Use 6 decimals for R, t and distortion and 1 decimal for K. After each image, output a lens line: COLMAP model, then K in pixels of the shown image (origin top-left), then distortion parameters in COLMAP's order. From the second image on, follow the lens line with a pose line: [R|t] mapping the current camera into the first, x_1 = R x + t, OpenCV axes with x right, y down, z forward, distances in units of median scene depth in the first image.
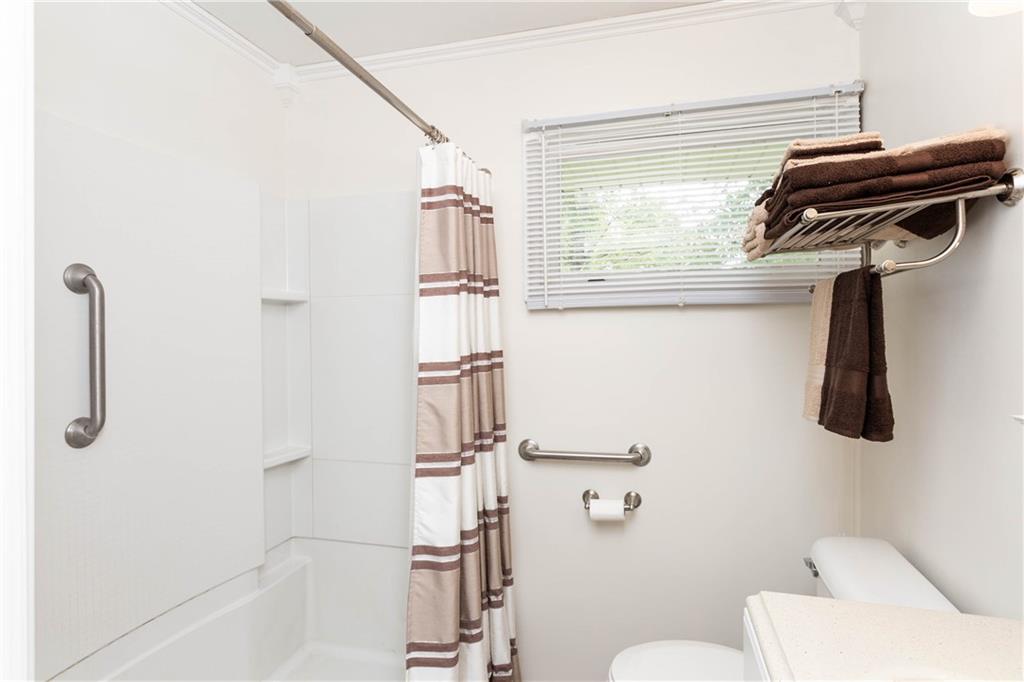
lens RADIAL K [[533.3, 0, 513.2], [0, 533.3, 340.4], [0, 0, 1]] dist [-0.002726, 0.004745]
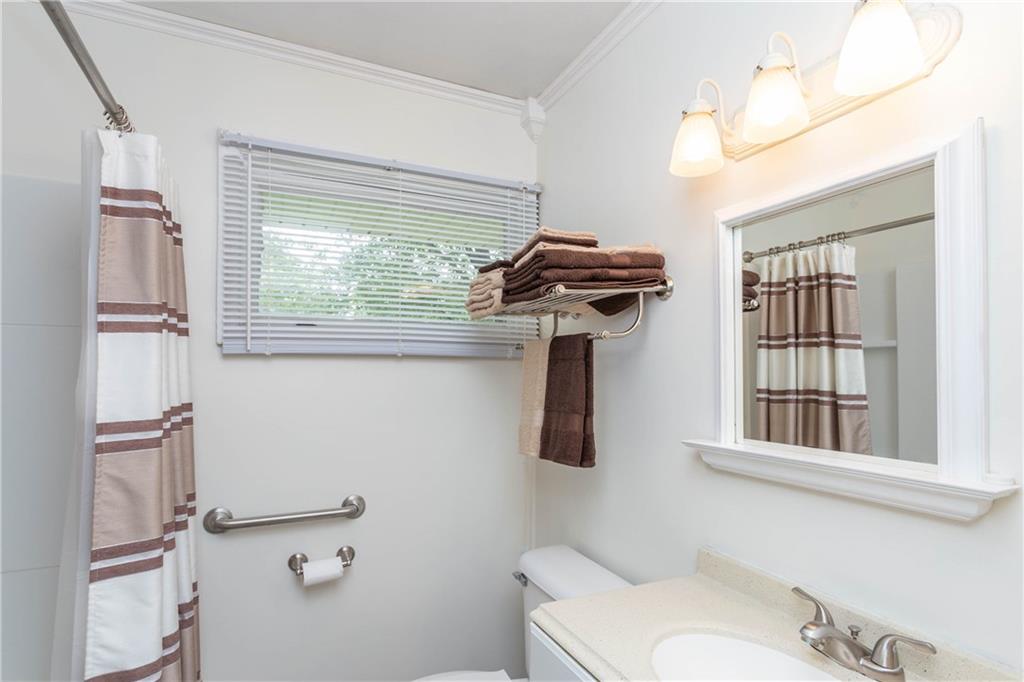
lens RADIAL K [[533.3, 0, 510.5], [0, 533.3, 376.6], [0, 0, 1]] dist [-0.002726, 0.004745]
pose [[0.767185, 0.009382, 0.641357, -0.207831], [0.001955, 0.999854, -0.016965, -0.007722], [-0.641422, 0.014269, 0.767055, 0.078571]]
